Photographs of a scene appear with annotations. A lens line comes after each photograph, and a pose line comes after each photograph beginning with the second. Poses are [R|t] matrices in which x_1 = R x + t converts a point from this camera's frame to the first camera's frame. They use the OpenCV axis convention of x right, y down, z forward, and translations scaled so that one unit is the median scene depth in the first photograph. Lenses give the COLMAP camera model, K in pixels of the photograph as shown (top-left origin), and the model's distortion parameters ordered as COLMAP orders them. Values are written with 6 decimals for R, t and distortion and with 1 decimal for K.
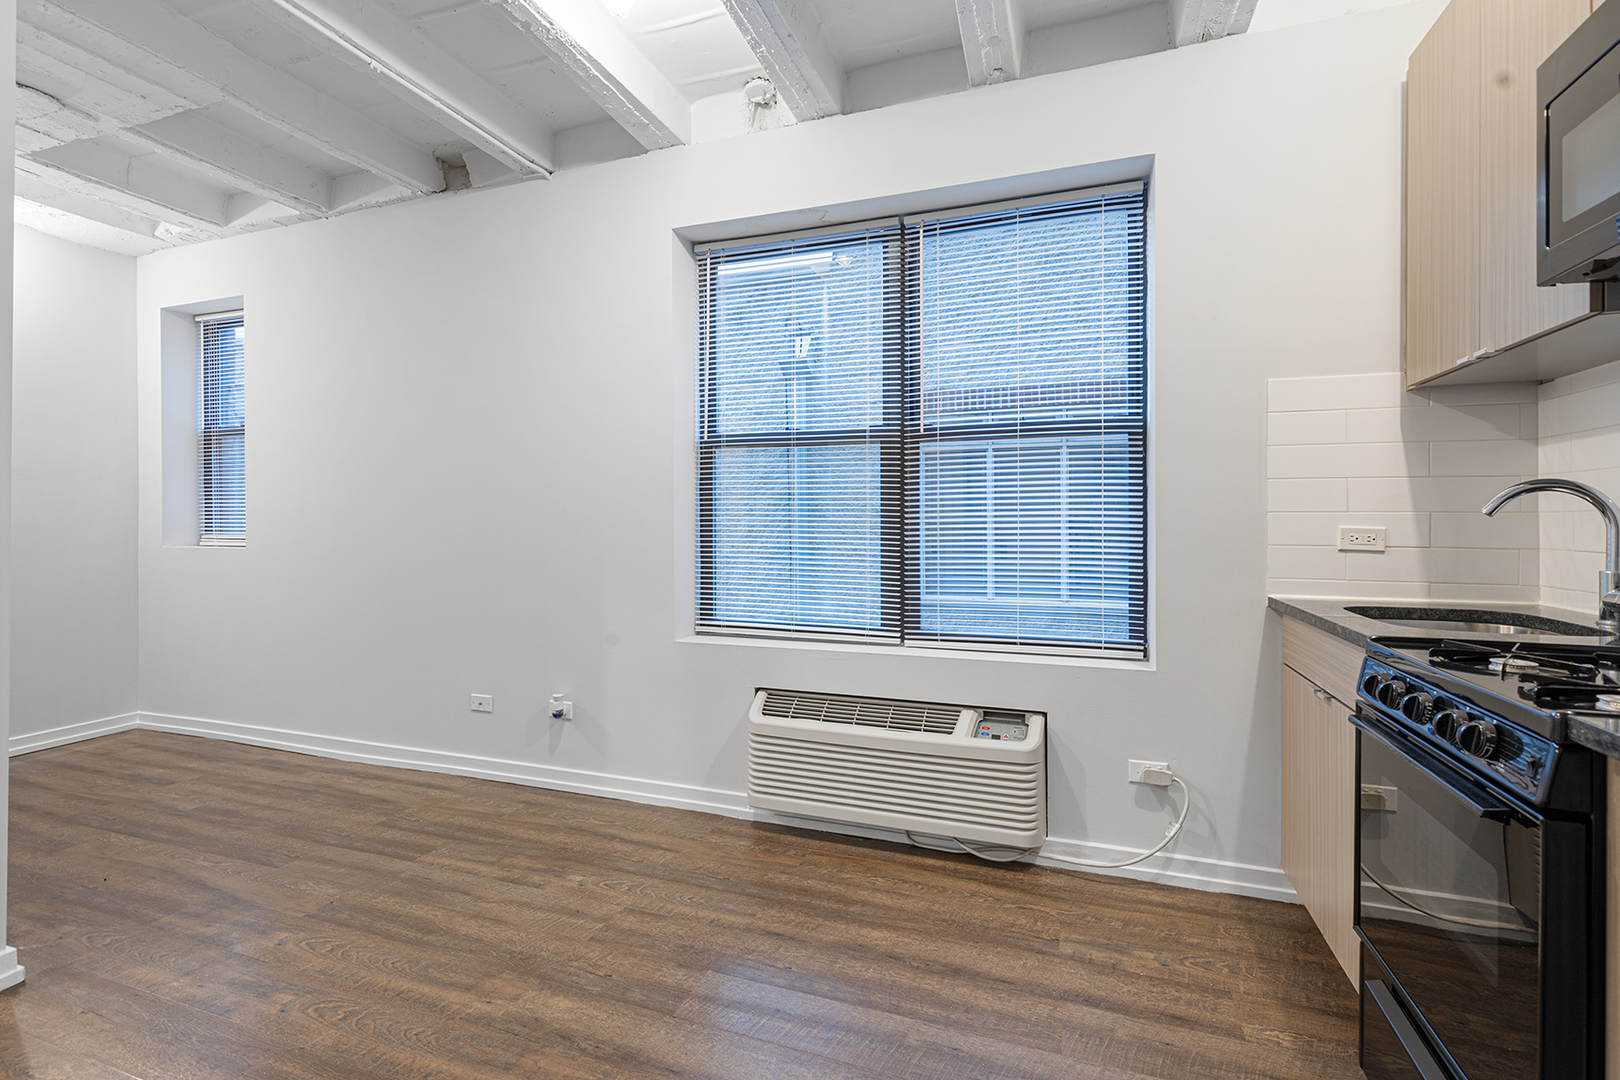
lens RADIAL K [[727.4, 0, 808.8], [0, 727.4, 519.3], [0, 0, 1]] dist [0.007865, -0.000822]
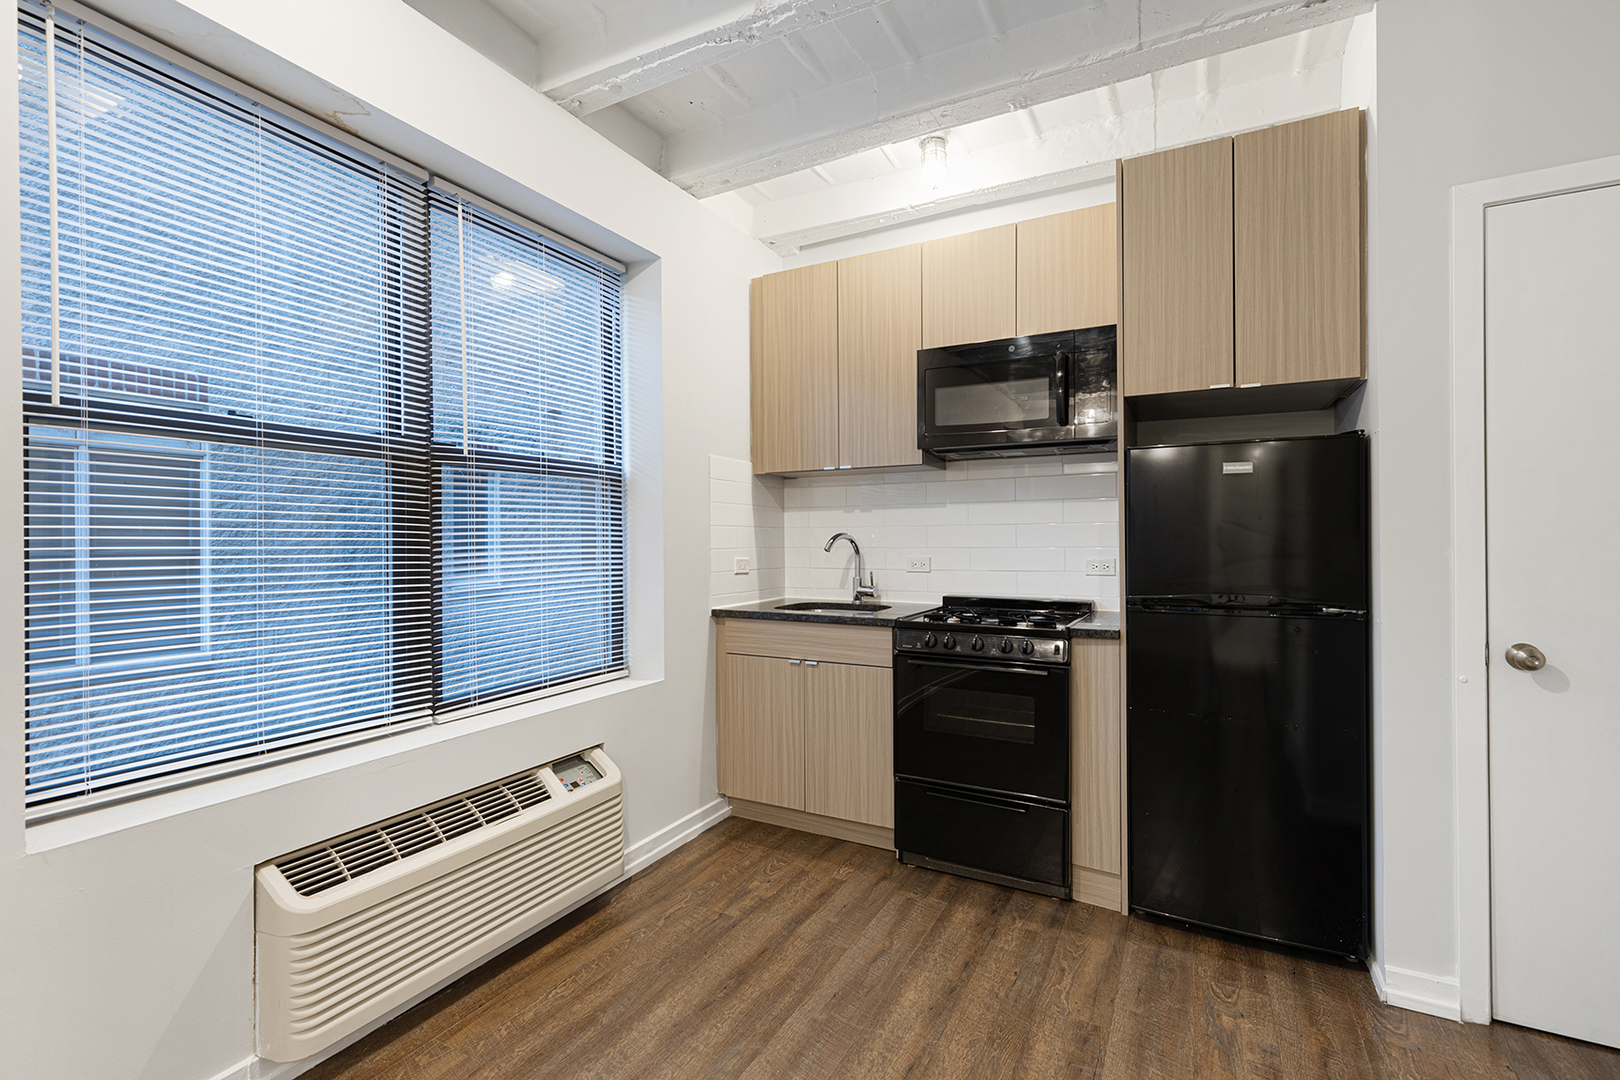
lens RADIAL K [[727.4, 0, 799.7], [0, 727.4, 533.2], [0, 0, 1]] dist [0.007865, -0.000822]
pose [[0.153996, 0.004877, 0.988059, -0.749497], [0.002844, 0.999981, -0.005379, -0.033188], [-0.988067, 0.003638, 0.153979, 0.633659]]
